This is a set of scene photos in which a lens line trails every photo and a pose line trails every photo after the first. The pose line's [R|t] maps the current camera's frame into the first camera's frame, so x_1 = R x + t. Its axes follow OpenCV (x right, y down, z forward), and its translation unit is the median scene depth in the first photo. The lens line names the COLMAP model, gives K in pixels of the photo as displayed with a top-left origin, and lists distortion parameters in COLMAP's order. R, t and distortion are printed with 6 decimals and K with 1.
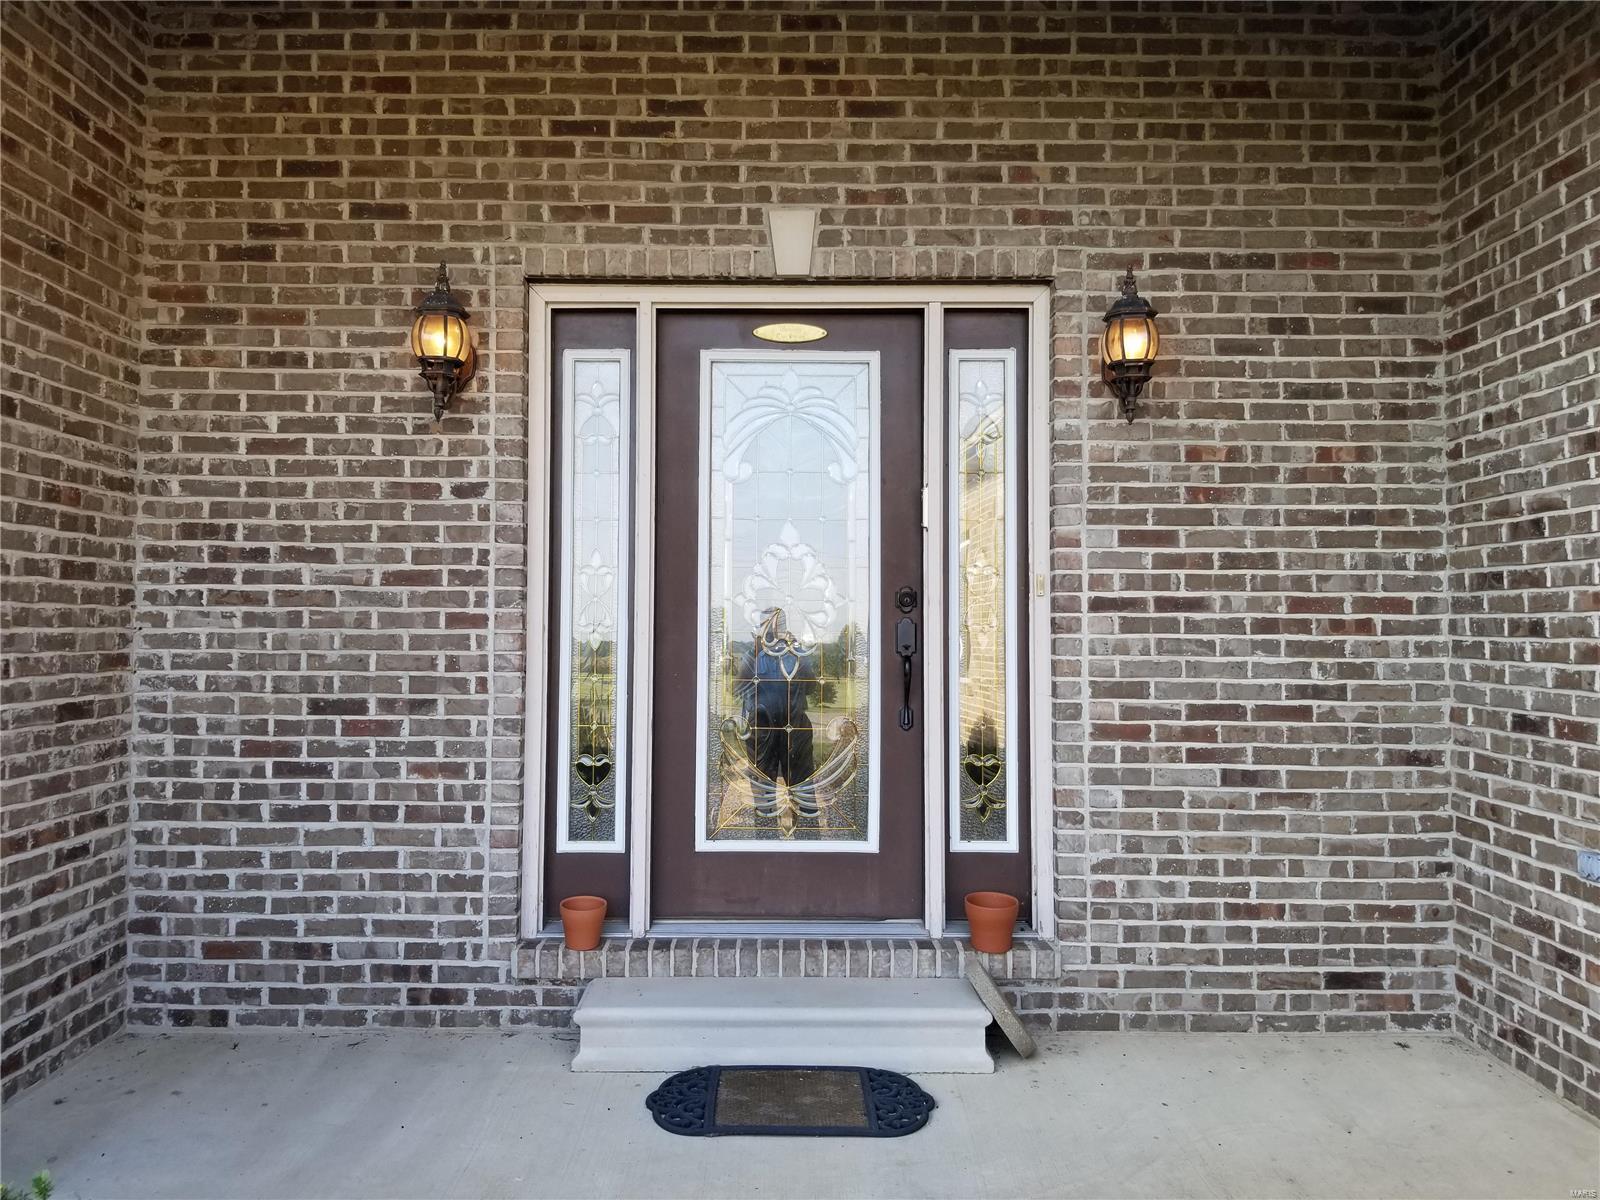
lens RADIAL K [[1232.0, 0, 797.9], [0, 1232.0, 602.0], [0, 0, 1]] dist [0.023024, -0.060970]
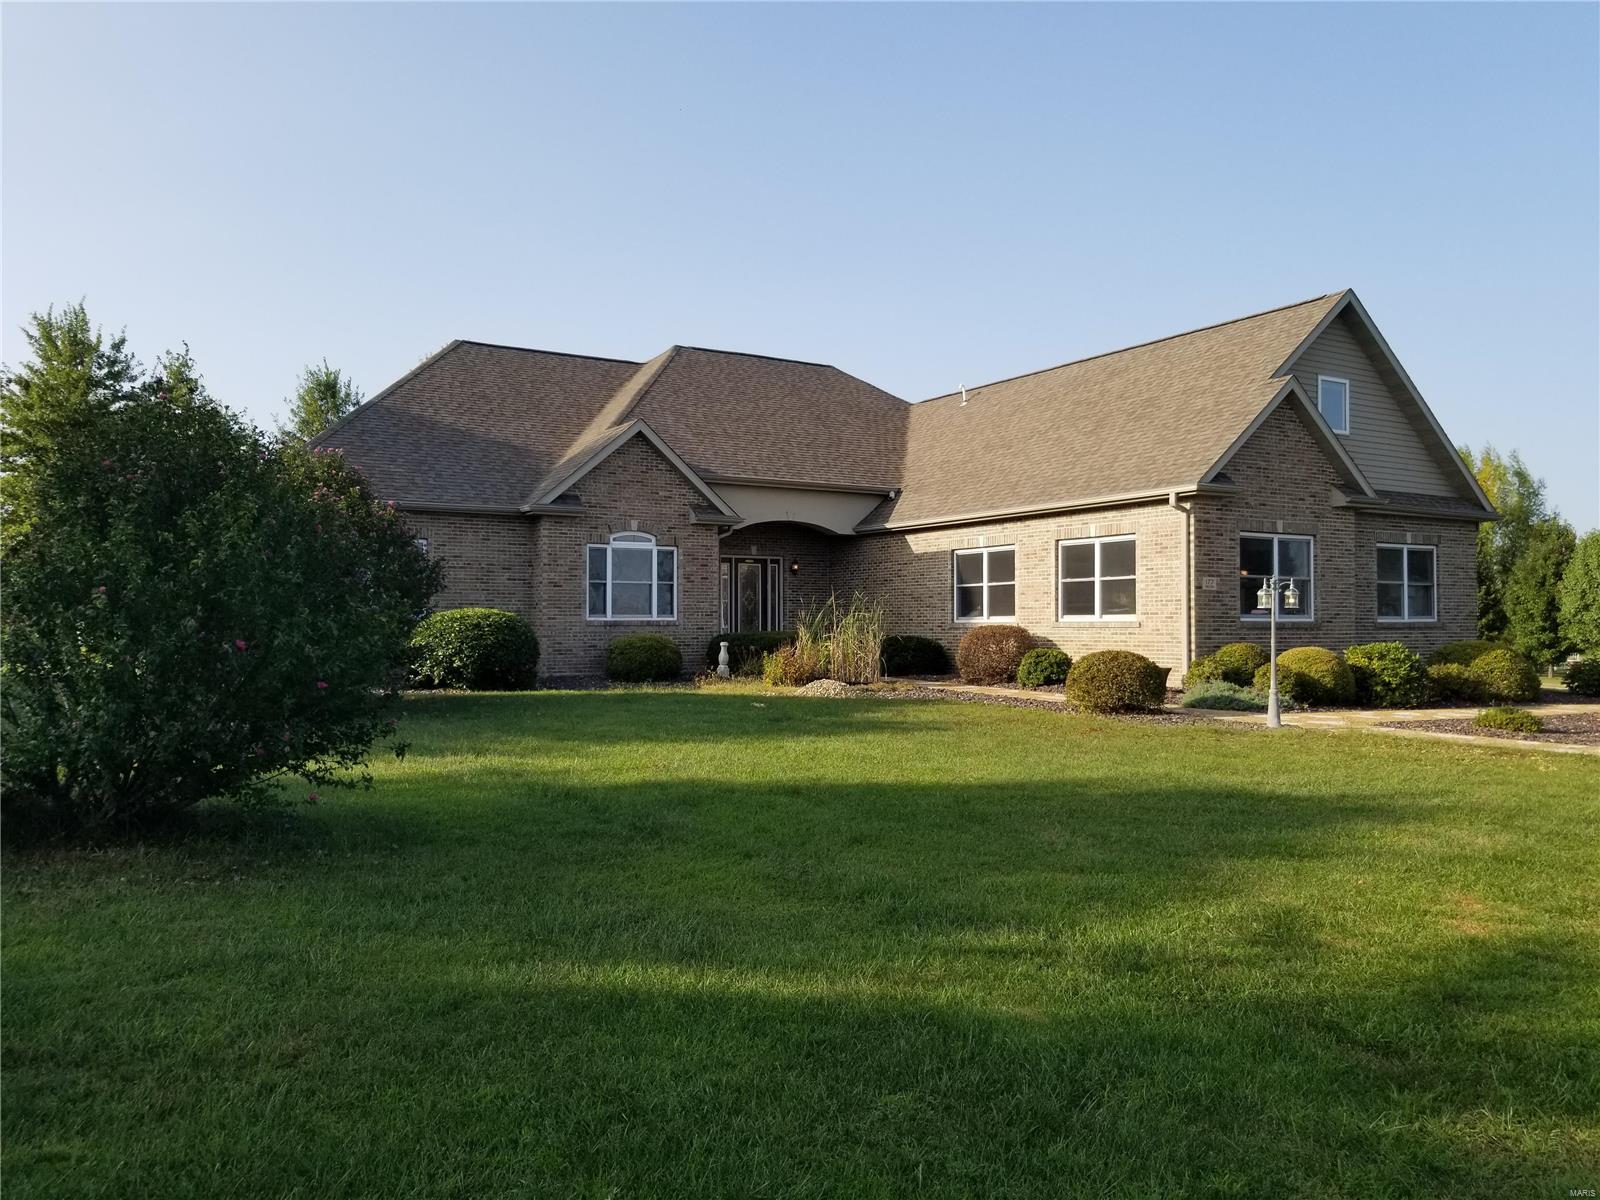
lens RADIAL K [[1232.0, 0, 799.6], [0, 1232.0, 603.6], [0, 0, 1]] dist [0.023024, -0.060970]
pose [[0.852252, 0.009766, 0.523040, -3.530001], [-0.009682, 0.999949, -0.002894, 0.039710], [-0.523042, -0.002598, 0.852303, -5.276501]]
